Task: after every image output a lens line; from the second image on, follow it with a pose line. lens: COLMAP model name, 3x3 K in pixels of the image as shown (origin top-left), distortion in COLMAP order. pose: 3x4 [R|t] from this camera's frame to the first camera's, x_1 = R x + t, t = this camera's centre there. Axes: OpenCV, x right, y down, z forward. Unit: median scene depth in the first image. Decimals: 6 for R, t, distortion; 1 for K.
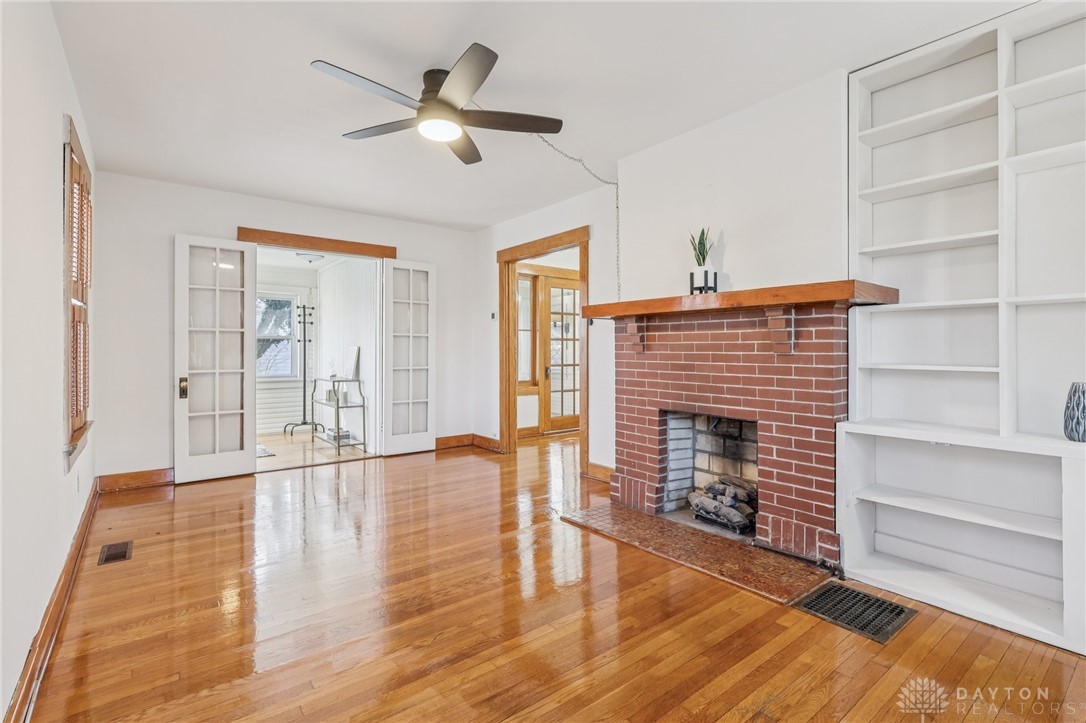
lens RADIAL K [[508.5, 0, 540.4], [0, 508.5, 348.3], [0, 0, 1]] dist [-0.004707, 0.002973]
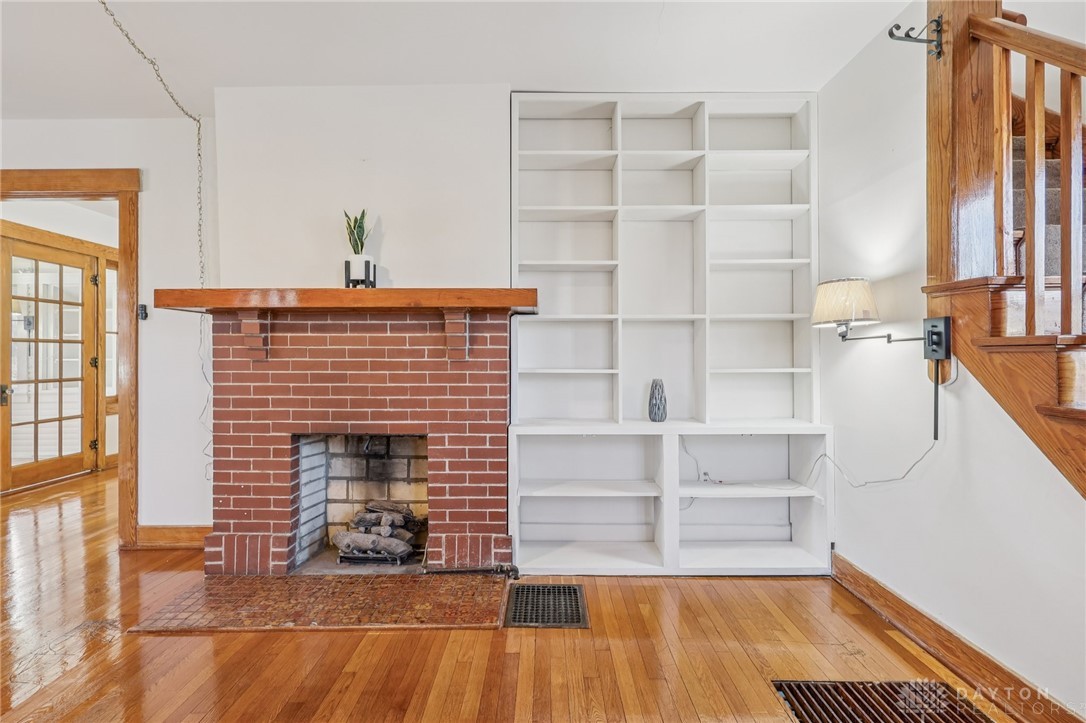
lens RADIAL K [[508.5, 0, 543.7], [0, 508.5, 353.9], [0, 0, 1]] dist [-0.004707, 0.002973]
pose [[0.617460, 0.001441, 0.786601, -0.147393], [0.000099, 0.999998, -0.001910, 0.000849], [-0.786602, 0.001257, 0.617459, 0.257009]]
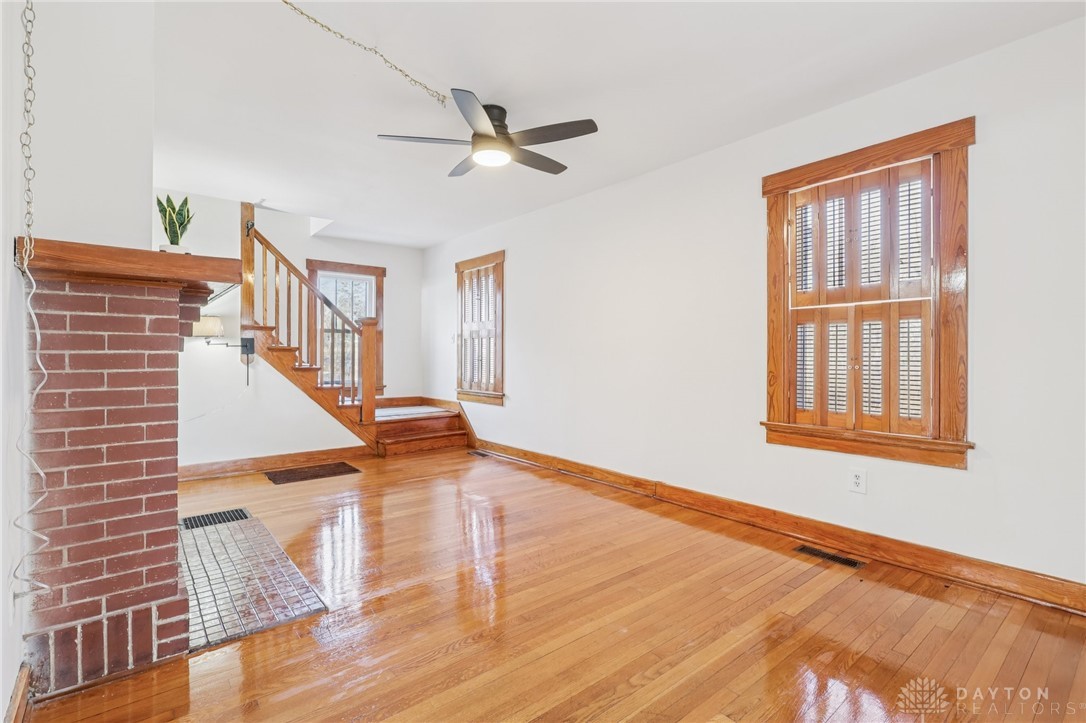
lens RADIAL K [[508.5, 0, 543.2], [0, 508.5, 358.4], [0, 0, 1]] dist [-0.004707, 0.002973]
pose [[-0.999702, 0.005244, -0.023824, -0.244143], [0.005130, 0.999975, 0.004849, 0.015330], [0.023849, 0.004725, -0.999704, 1.828832]]
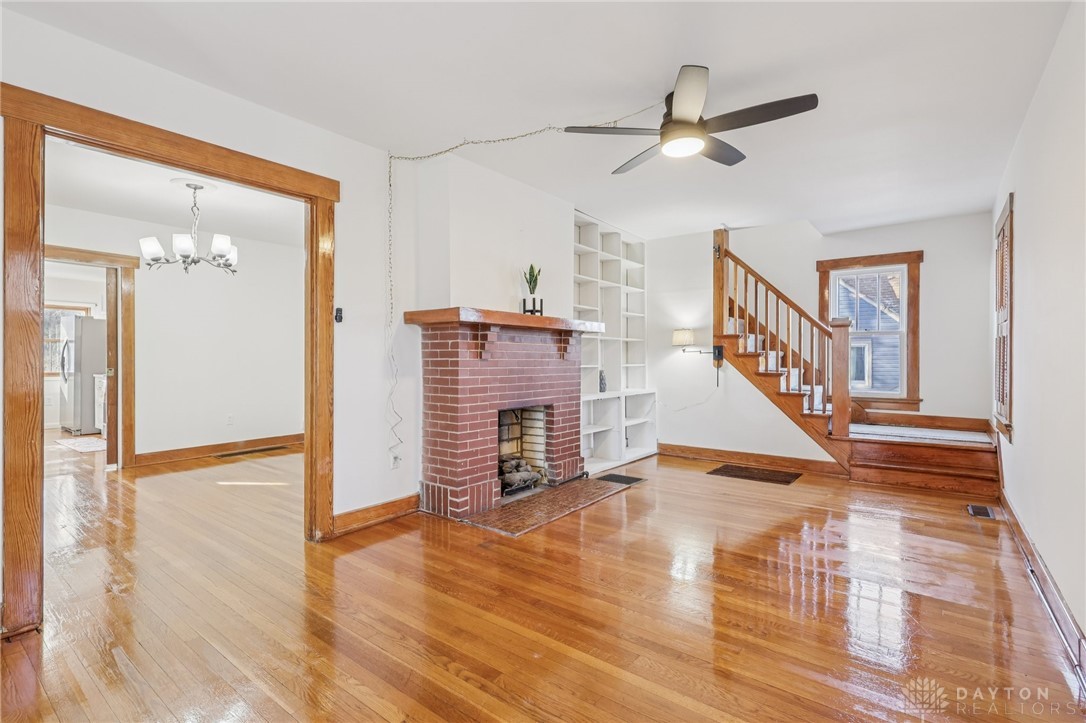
lens RADIAL K [[508.5, 0, 535.8], [0, 508.5, 358.2], [0, 0, 1]] dist [-0.004707, 0.002973]
pose [[-0.243761, 0.002463, 0.969832, -0.970312], [-0.003587, 0.999988, -0.003441, 0.009389], [-0.969829, -0.004317, -0.243750, 1.326301]]
